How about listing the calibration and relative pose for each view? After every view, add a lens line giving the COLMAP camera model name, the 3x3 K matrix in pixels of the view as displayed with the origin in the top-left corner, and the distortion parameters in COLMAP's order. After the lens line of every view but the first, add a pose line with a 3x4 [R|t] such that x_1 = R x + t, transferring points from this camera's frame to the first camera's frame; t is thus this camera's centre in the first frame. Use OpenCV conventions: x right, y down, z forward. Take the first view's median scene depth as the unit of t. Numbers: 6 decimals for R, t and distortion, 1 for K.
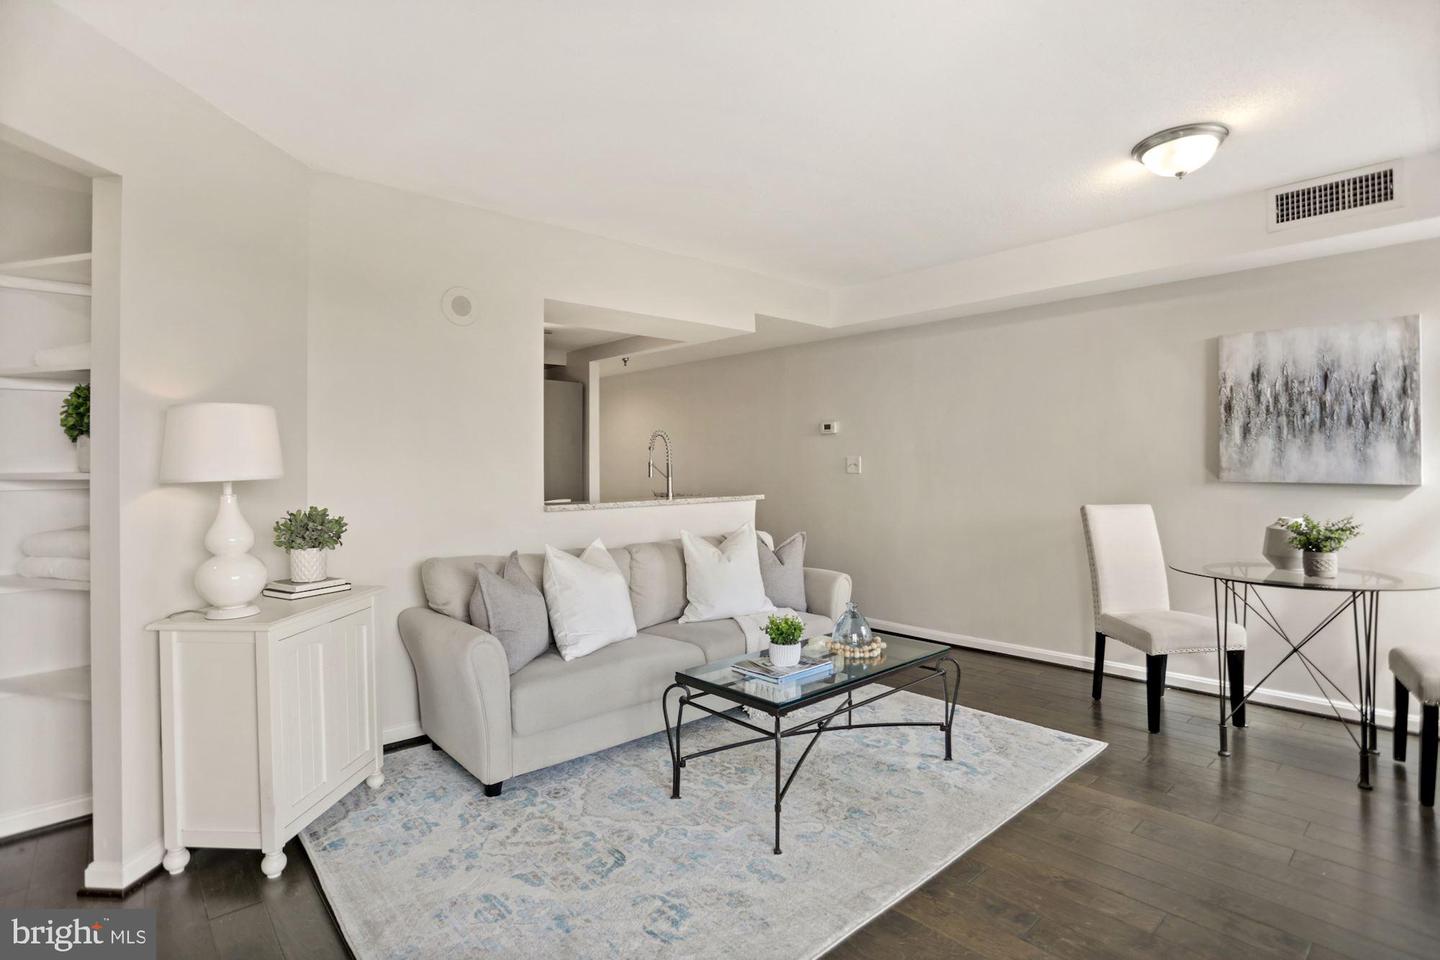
lens RADIAL K [[718.2, 0, 703.1], [0, 718.2, 454.1], [0, 0, 1]] dist [-0.051084, 0.024214]
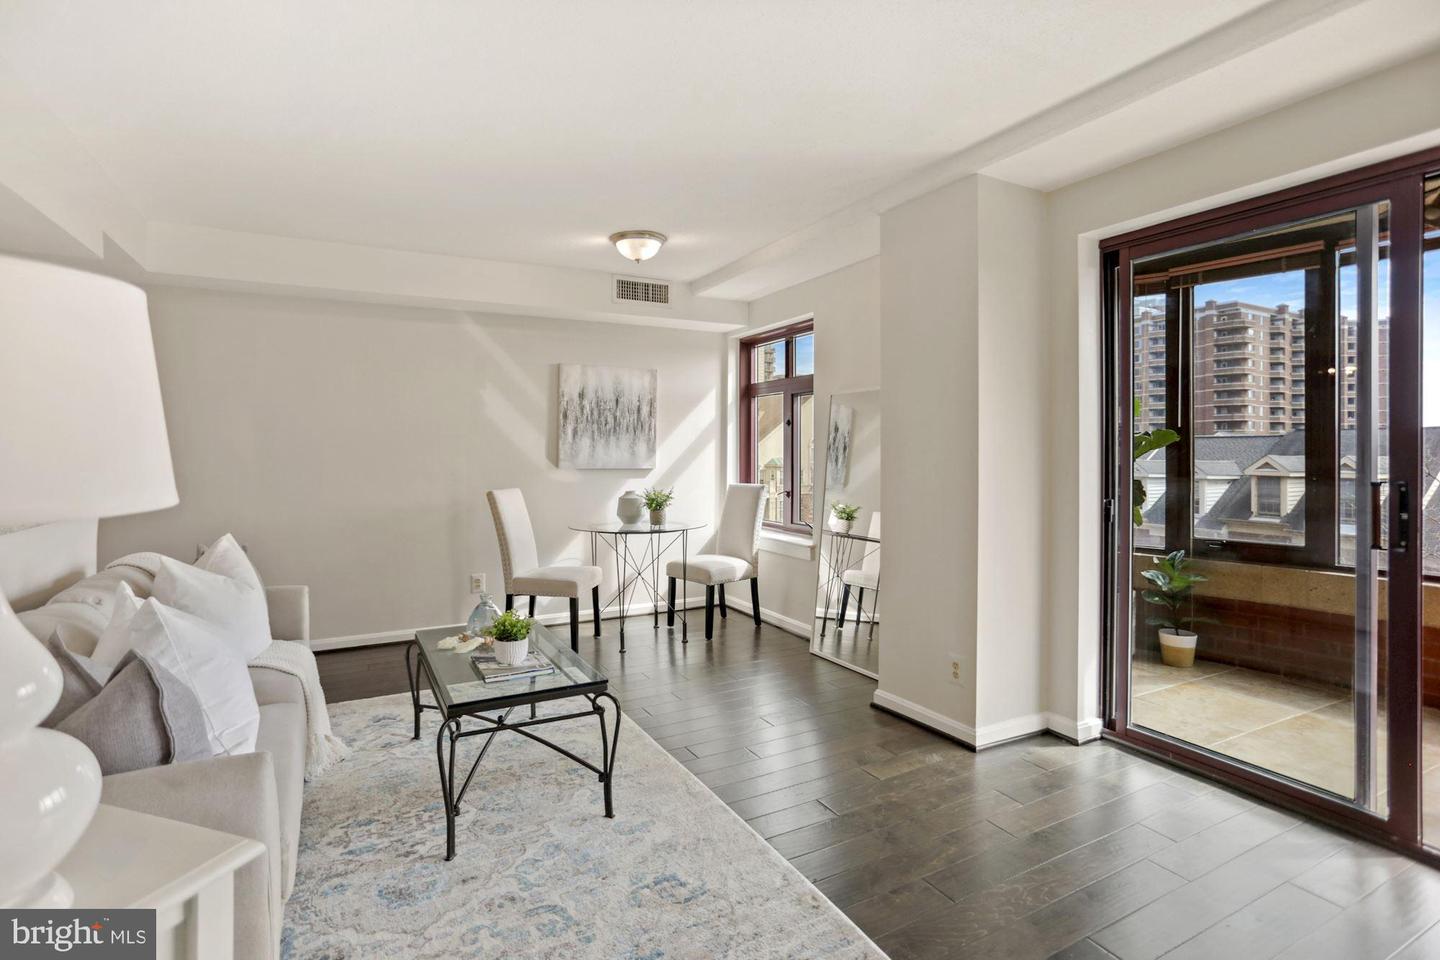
lens RADIAL K [[718.2, 0, 738.5], [0, 718.2, 449.9], [0, 0, 1]] dist [-0.051084, 0.024214]
pose [[0.200193, 0.007742, 0.979726, -0.636577], [-0.013942, 0.999890, -0.005053, 0.004624], [-0.979657, -0.012647, 0.200279, 0.416394]]
